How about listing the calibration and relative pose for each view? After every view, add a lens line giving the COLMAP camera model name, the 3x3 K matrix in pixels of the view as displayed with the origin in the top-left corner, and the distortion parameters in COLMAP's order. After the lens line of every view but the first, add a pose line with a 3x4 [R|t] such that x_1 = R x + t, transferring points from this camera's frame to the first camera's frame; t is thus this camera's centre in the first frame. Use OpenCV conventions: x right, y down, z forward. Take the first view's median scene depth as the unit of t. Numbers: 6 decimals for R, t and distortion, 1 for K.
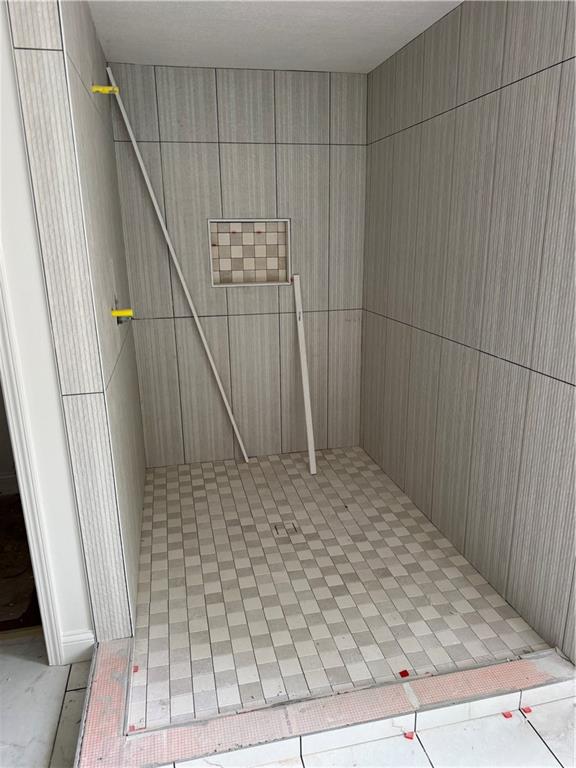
lens RADIAL K [[545.9, 0, 287.9], [0, 545.9, 385.9], [0, 0, 1]] dist [0.032509, -0.011867]
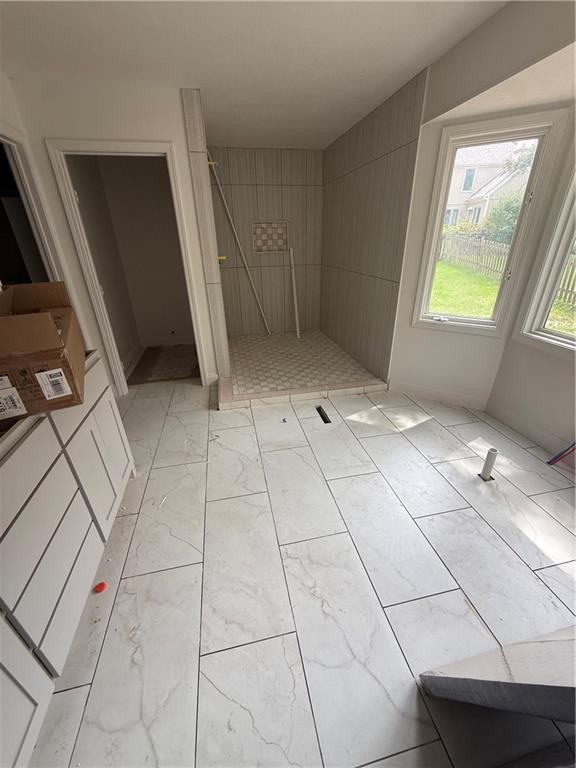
lens RADIAL K [[307.7, 0, 288.1], [0, 307.7, 381.4], [0, 0, 1]] dist [-0.002772, 0.001084]
pose [[0.999972, -0.000284, -0.007487, 0.015944], [0.001509, 0.986436, 0.164137, 0.166945], [0.007339, -0.164144, 0.986409, -0.427971]]
